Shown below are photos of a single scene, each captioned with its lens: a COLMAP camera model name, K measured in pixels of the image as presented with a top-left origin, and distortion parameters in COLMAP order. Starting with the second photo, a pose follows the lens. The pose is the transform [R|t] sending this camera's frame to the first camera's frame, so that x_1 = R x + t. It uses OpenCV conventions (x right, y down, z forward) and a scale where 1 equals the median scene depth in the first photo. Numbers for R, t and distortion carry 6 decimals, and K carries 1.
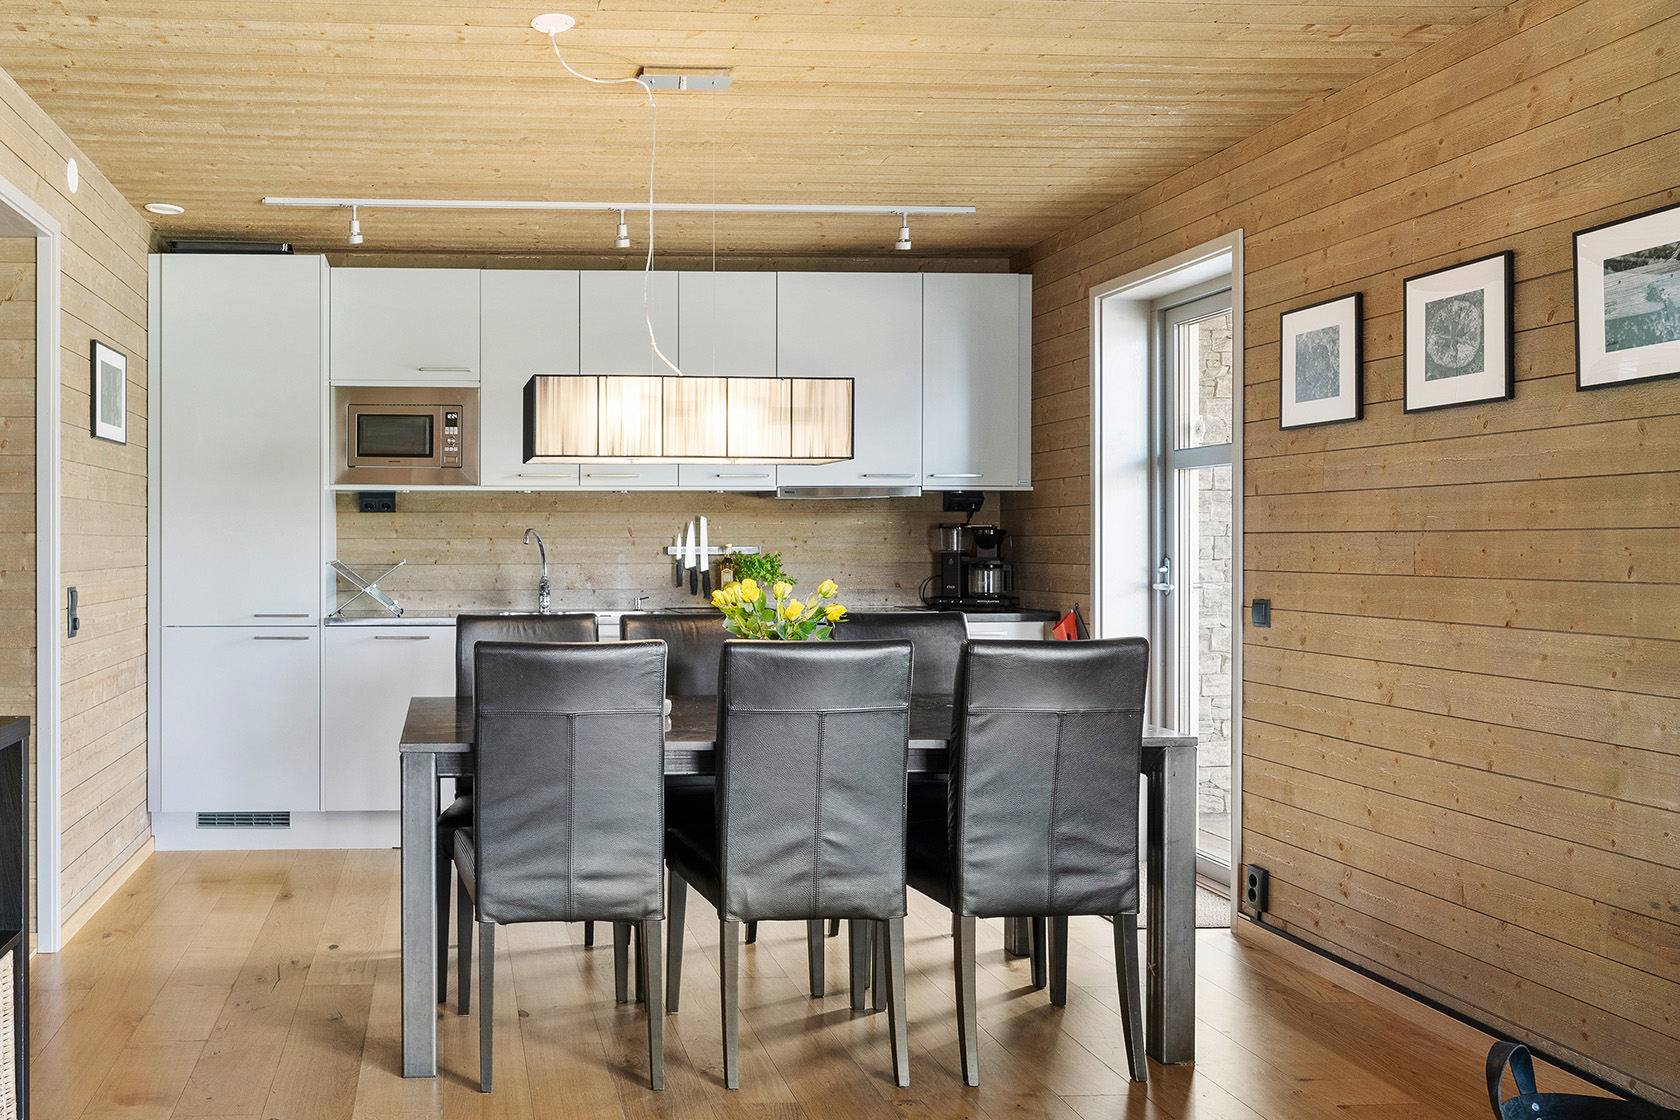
lens RADIAL K [[1338.8, 0, 837.3], [0, 1338.8, 531.7], [0, 0, 1]] dist [0.002610, 0.002055]
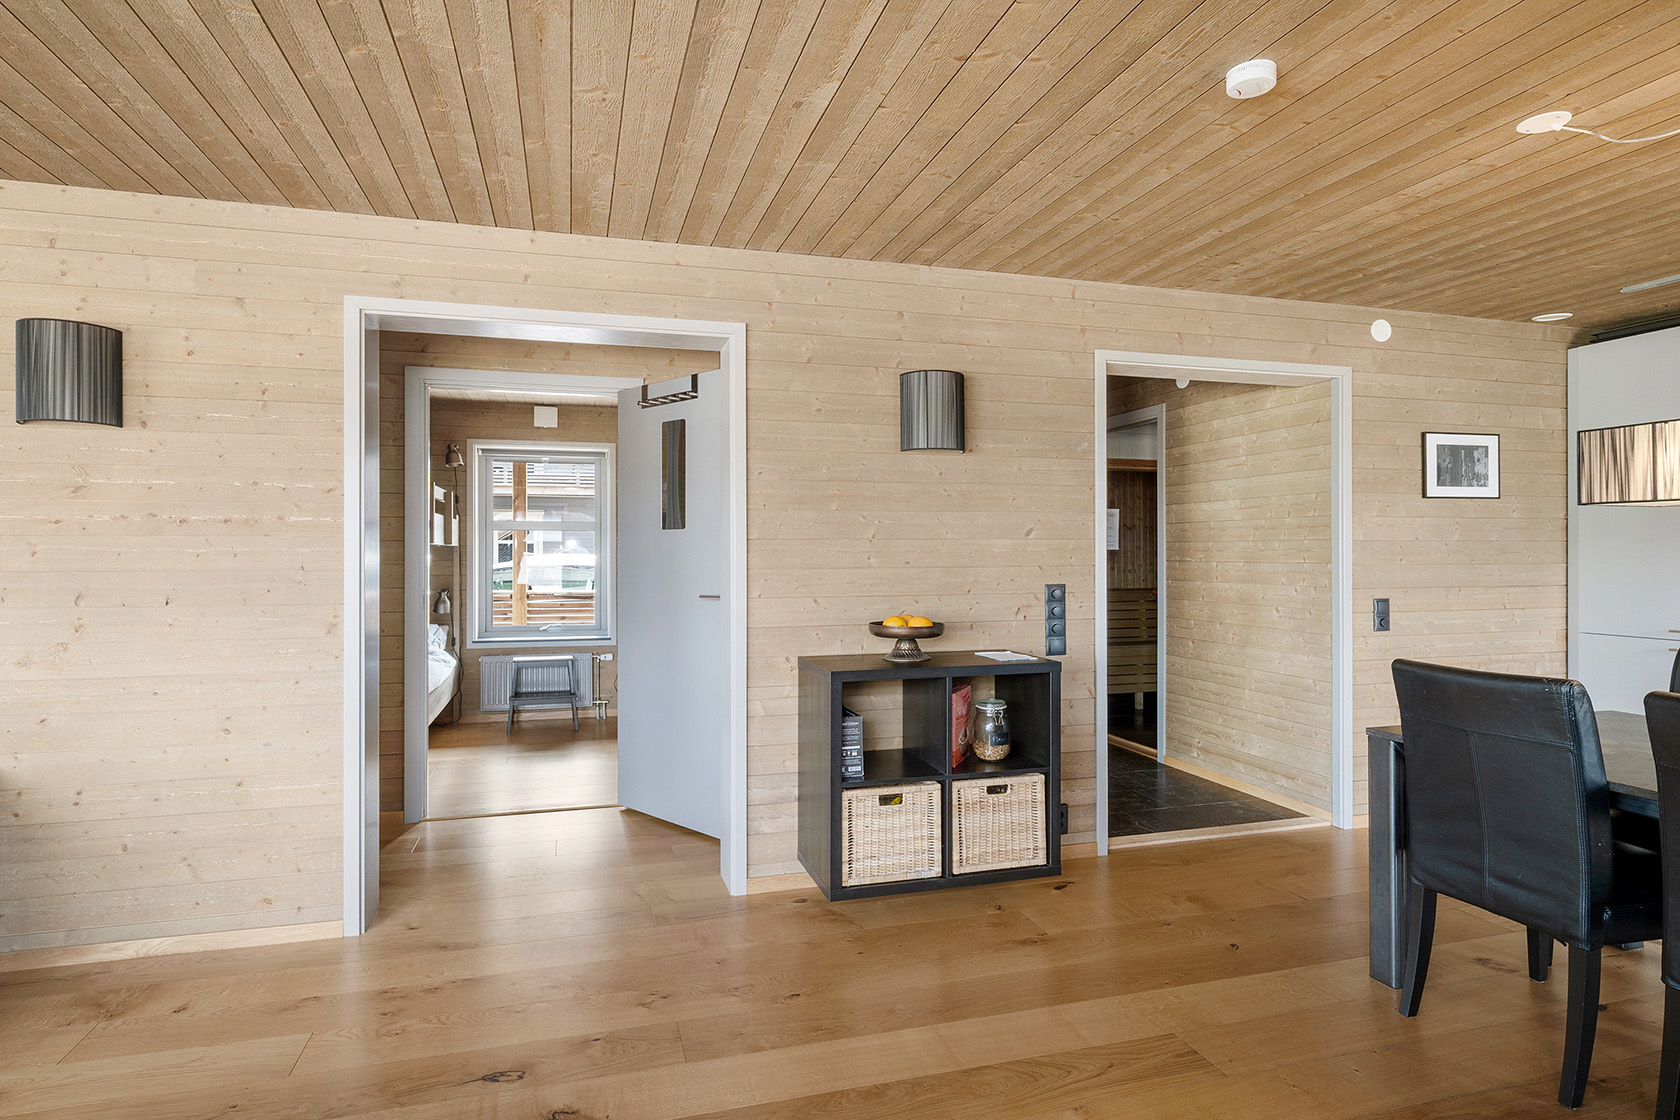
lens RADIAL K [[832.6, 0, 799.5], [0, 832.6, 552.5], [0, 0, 1]] dist [0.000887, 0.000329]
pose [[0.204298, -0.000218, -0.978909, 0.328699], [0.000015, 1.000000, -0.000220, -0.016650], [0.978909, 0.000030, 0.204298, 0.227213]]
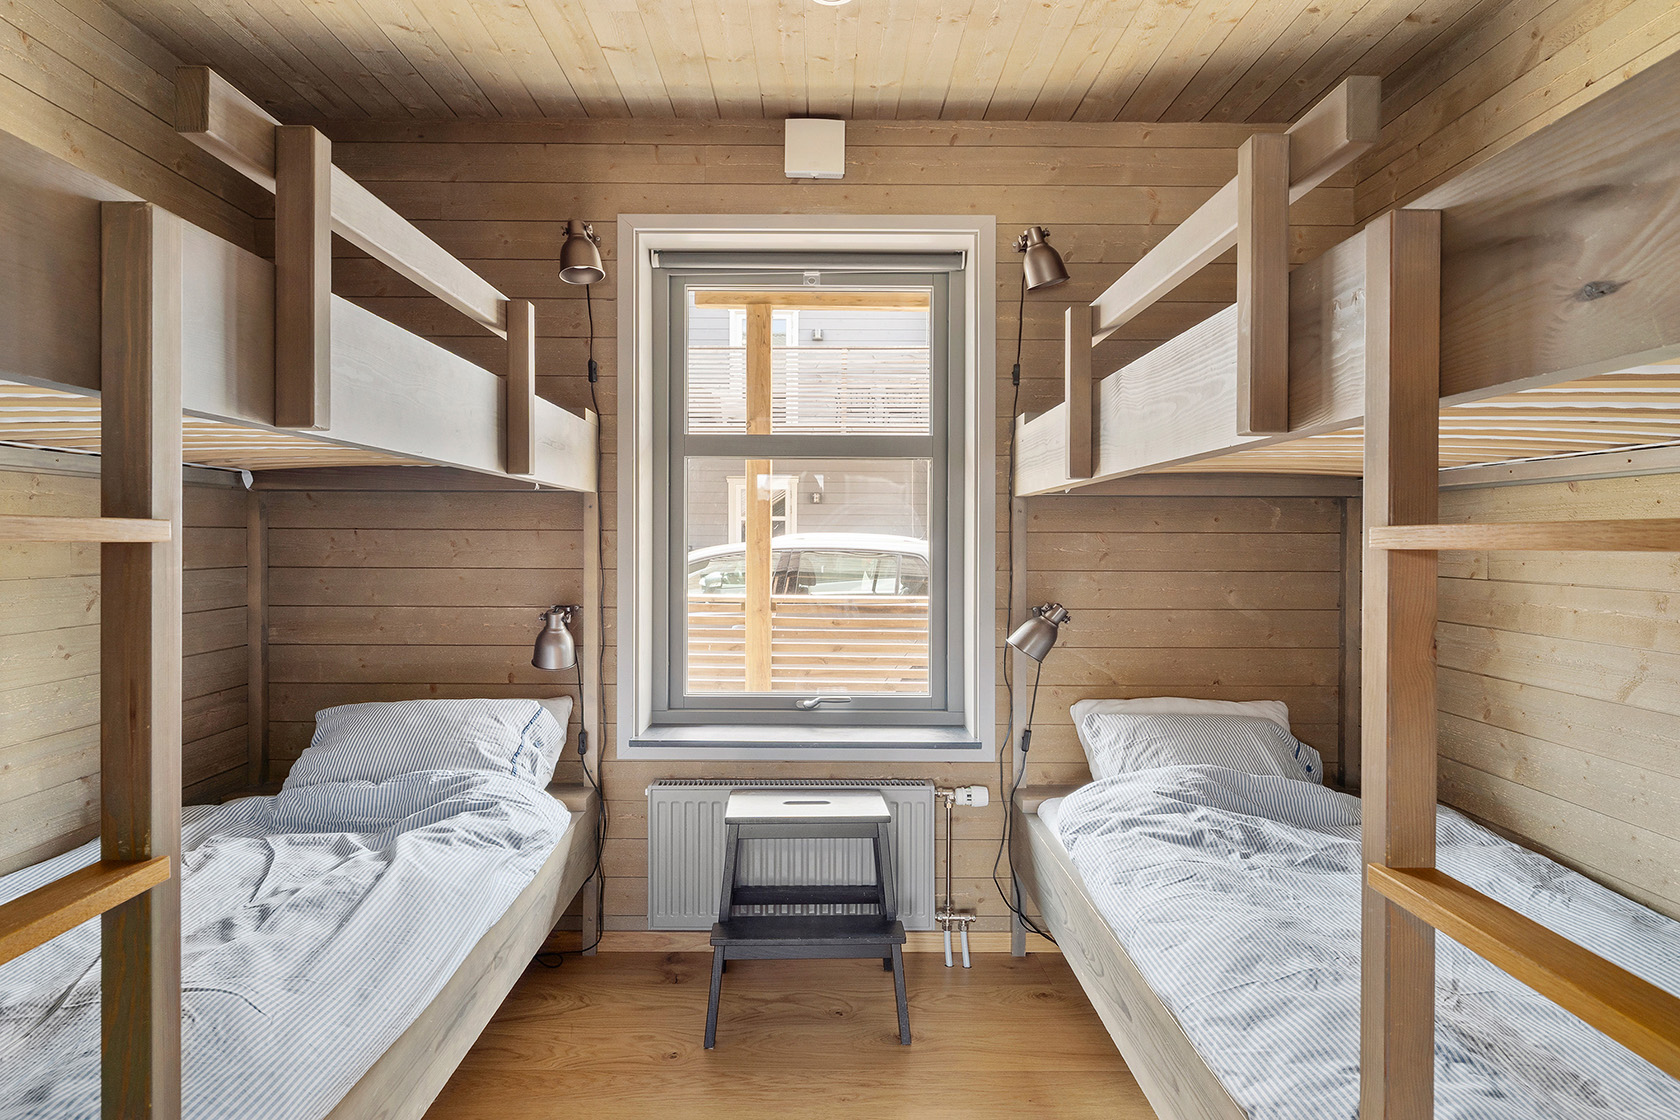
lens RADIAL K [[987.2, 0, 843.3], [0, 987.2, 543.8], [0, 0, 1]] dist [0.002100, 0.000049]
pose [[-0.040469, 0.003434, -0.999175, -5.427956], [-0.003734, 0.999987, 0.003588, 0.108244], [0.999174, 0.003876, -0.040455, -0.374370]]
